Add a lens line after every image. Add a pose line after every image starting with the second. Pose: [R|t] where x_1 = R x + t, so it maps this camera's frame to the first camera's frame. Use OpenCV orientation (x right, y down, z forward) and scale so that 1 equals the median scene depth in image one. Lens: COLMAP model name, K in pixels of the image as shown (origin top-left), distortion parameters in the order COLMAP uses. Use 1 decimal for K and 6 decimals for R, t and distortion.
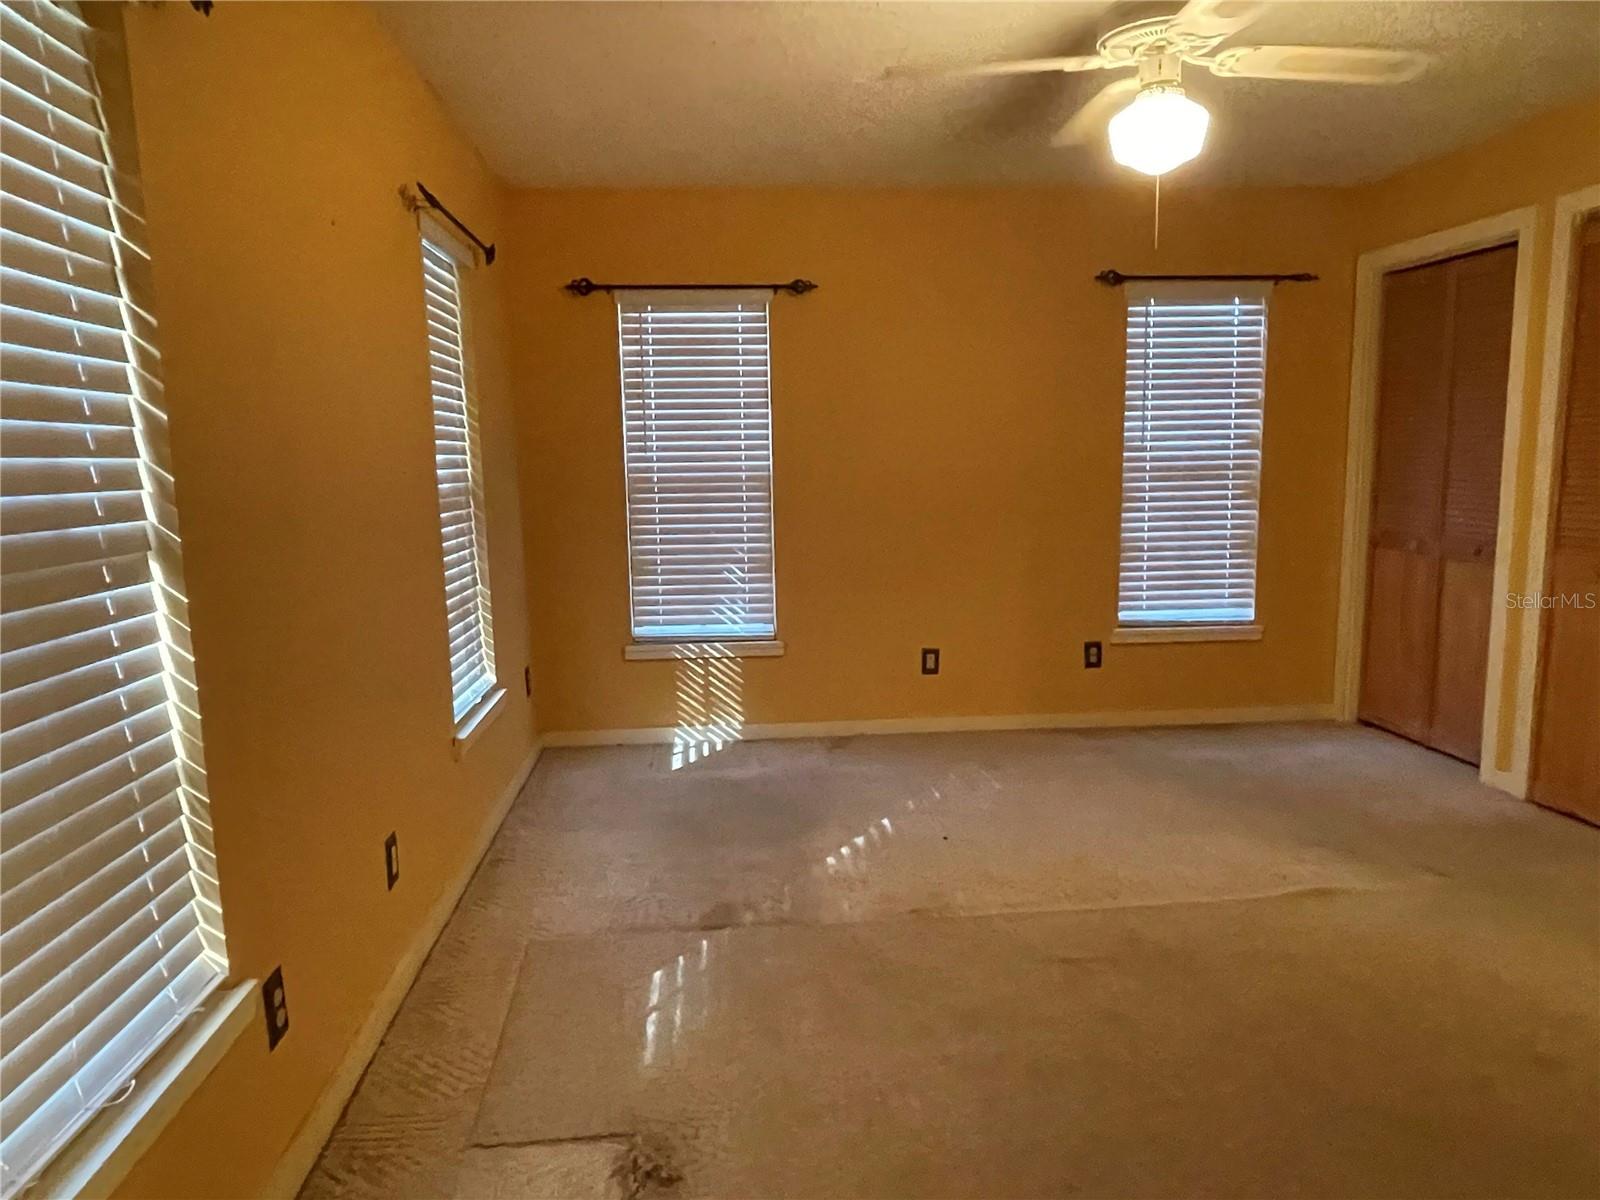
lens RADIAL K [[1085.7, 0, 780.5], [0, 1085.7, 608.8], [0, 0, 1]] dist [0.006129, -0.028507]
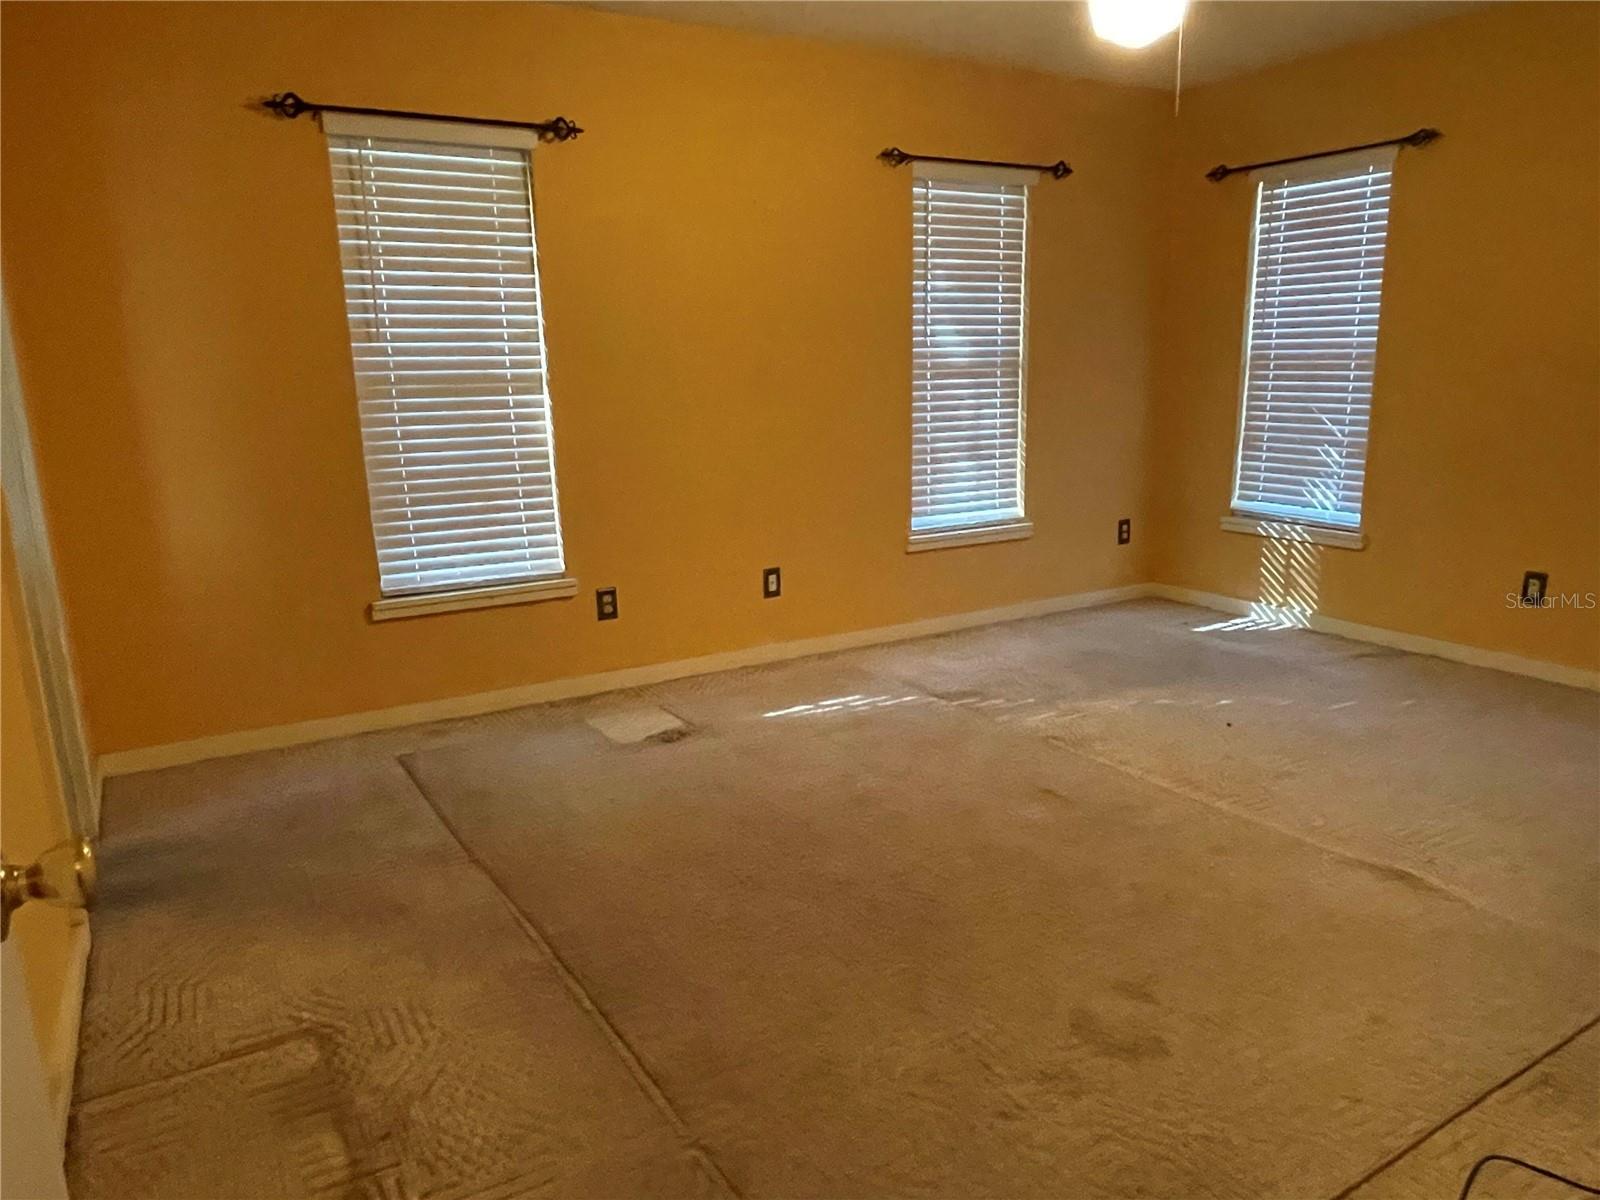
lens RADIAL K [[1085.7, 0, 780.5], [0, 1085.7, 608.8], [0, 0, 1]] dist [0.006129, -0.028507]
pose [[0.433920, 0.208776, -0.876428, 0.621024], [-0.112887, 0.977713, 0.177013, -0.016230], [0.893851, 0.022128, 0.447817, 0.139665]]
